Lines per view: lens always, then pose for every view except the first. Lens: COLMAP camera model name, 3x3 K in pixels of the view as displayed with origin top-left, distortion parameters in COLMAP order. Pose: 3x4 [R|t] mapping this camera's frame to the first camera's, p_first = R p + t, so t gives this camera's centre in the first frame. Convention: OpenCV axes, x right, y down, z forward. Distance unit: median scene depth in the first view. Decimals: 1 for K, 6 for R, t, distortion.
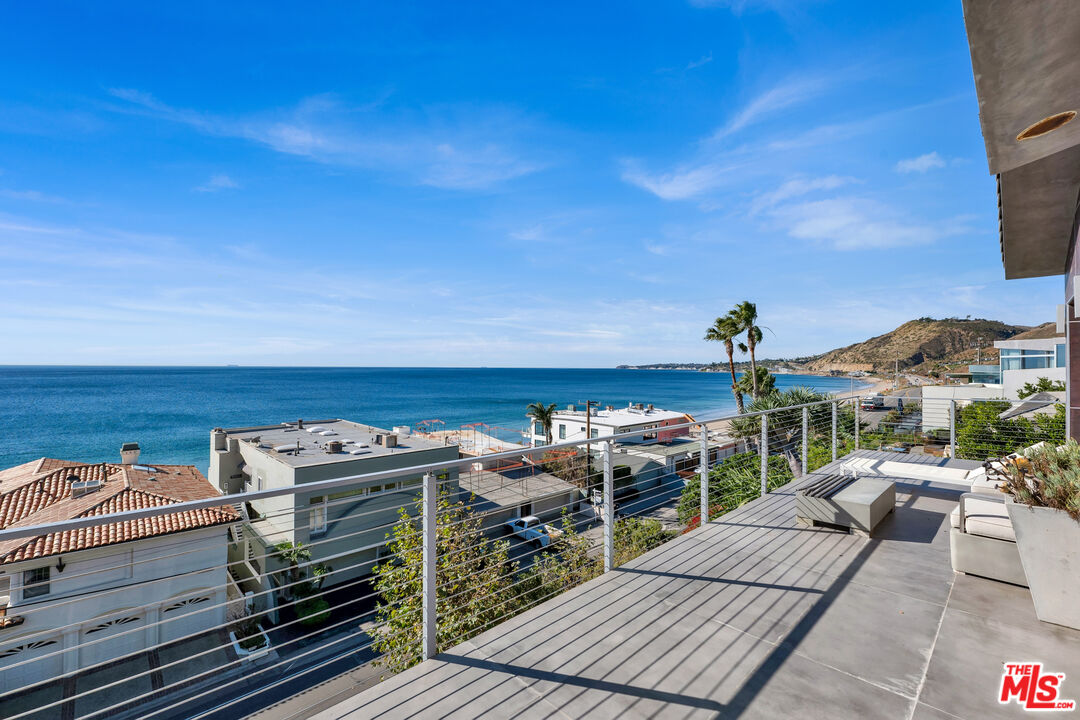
lens RADIAL K [[475.7, 0, 540.0], [0, 475.7, 360.0], [0, 0, 1]] dist [-0.000825, -0.000381]
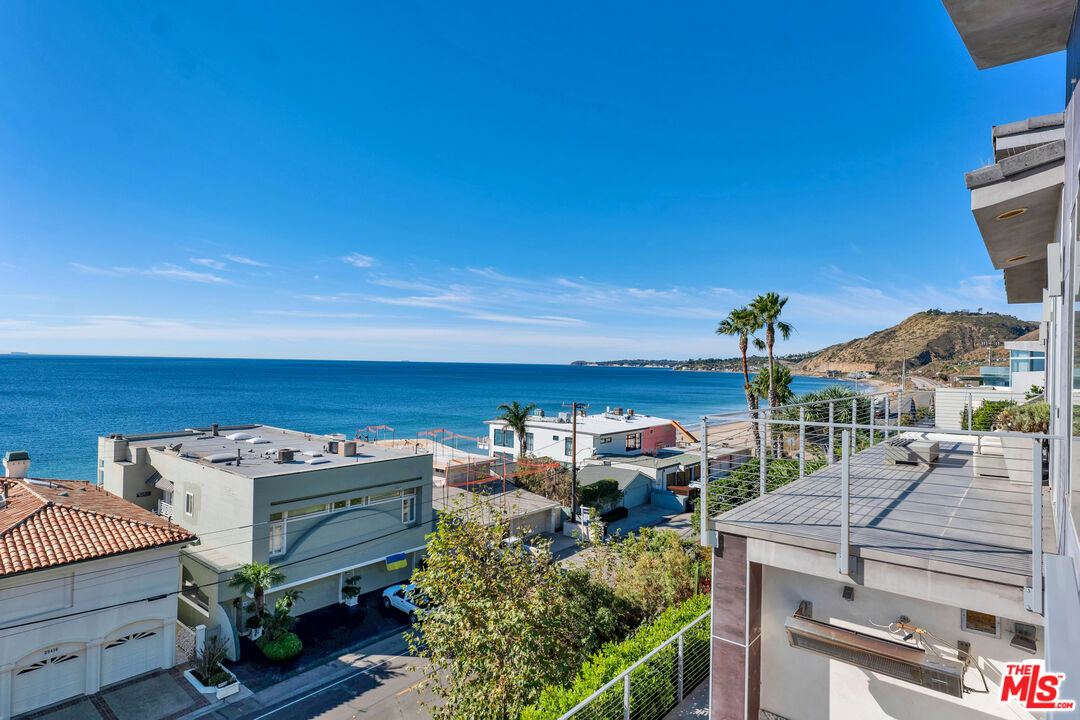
lens RADIAL K [[636.2, 0, 540.0], [0, 636.2, 360.0], [0, 0, 1]] dist [-0.004535, 0.001256]
pose [[0.991579, 0.014443, 0.128695, -0.109549], [-0.015917, 0.999819, 0.010434, -0.001038], [-0.128521, -0.012394, 0.991629, -0.119082]]
